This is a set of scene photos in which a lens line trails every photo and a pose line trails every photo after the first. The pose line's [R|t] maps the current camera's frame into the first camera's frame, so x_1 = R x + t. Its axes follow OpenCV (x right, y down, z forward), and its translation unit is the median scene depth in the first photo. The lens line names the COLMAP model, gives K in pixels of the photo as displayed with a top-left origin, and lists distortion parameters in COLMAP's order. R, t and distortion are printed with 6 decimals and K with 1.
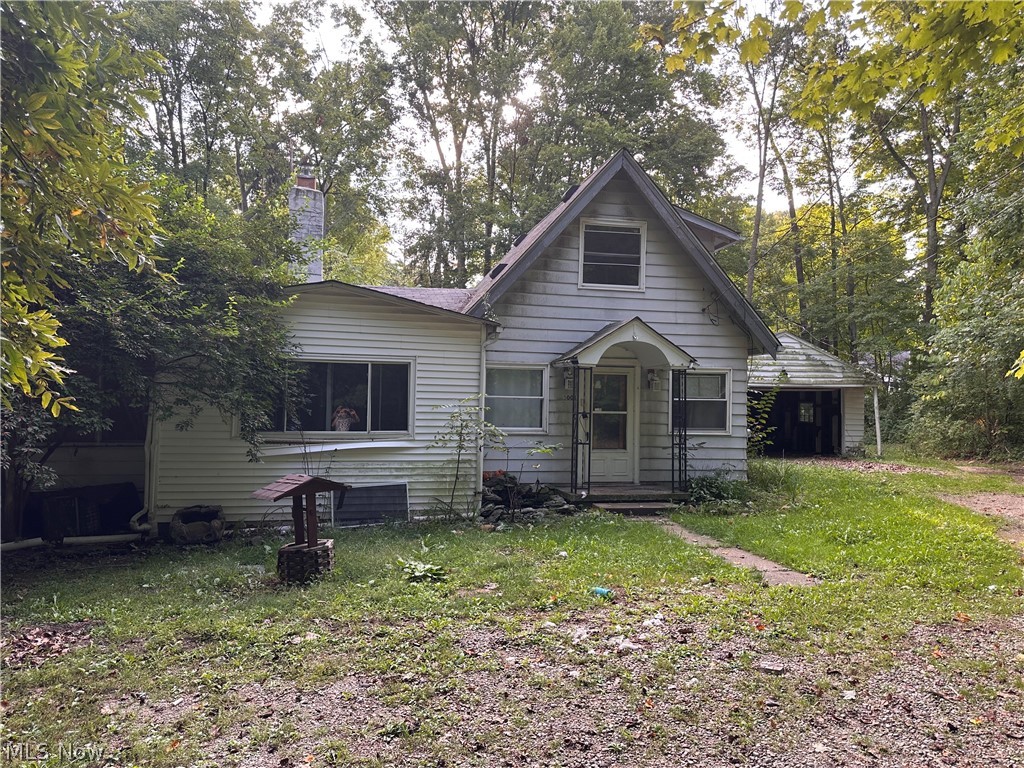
lens RADIAL K [[729.4, 0, 511.9], [0, 729.4, 382.7], [0, 0, 1]] dist [0.007882, -0.003974]
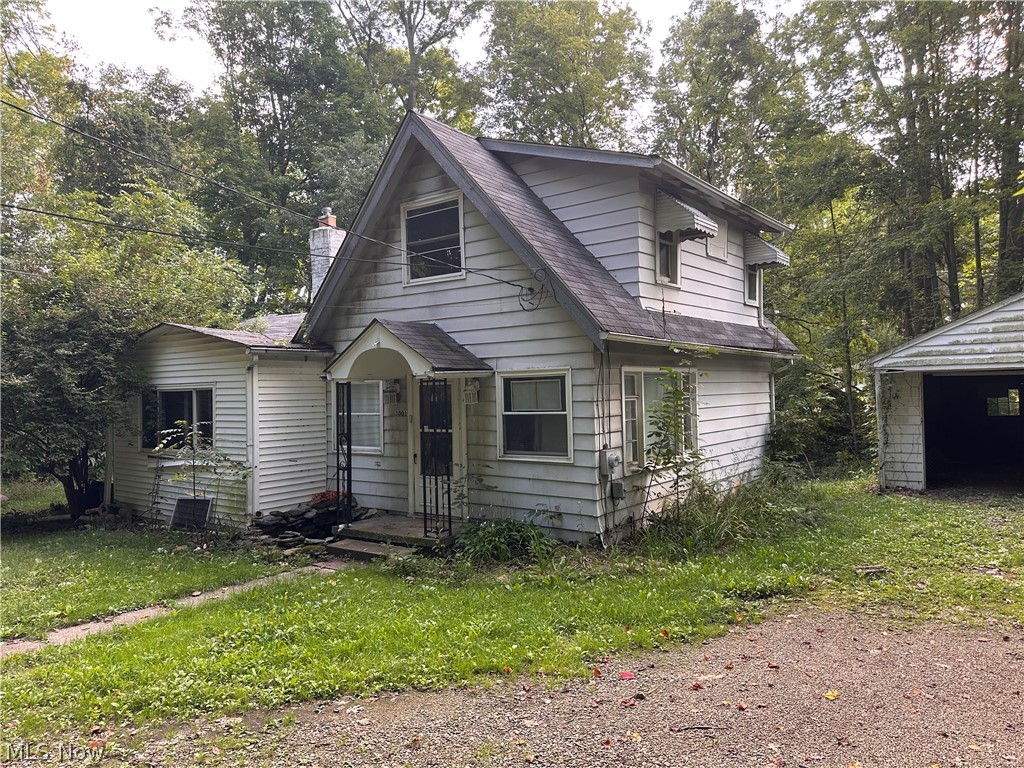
lens RADIAL K [[729.4, 0, 511.5], [0, 729.4, 378.2], [0, 0, 1]] dist [0.007882, -0.003974]
pose [[0.660418, -0.042818, -0.749676, 0.802340], [0.053338, 0.998526, -0.010043, -0.005807], [0.749001, -0.033354, 0.661729, 0.511010]]
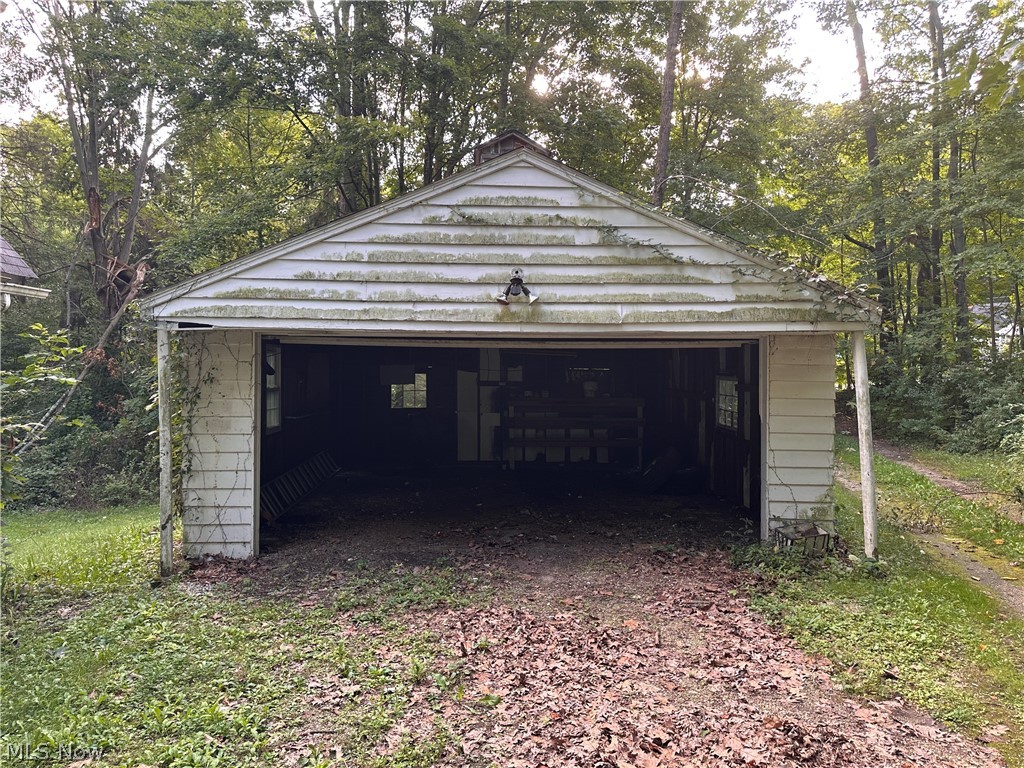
lens RADIAL K [[729.4, 0, 508.5], [0, 729.4, 373.9], [0, 0, 1]] dist [0.007882, -0.003974]
pose [[0.984744, -0.002694, -0.173991, 0.686532], [0.008777, 0.999377, 0.034199, 0.019660], [0.173790, -0.035204, 0.984153, 1.136059]]
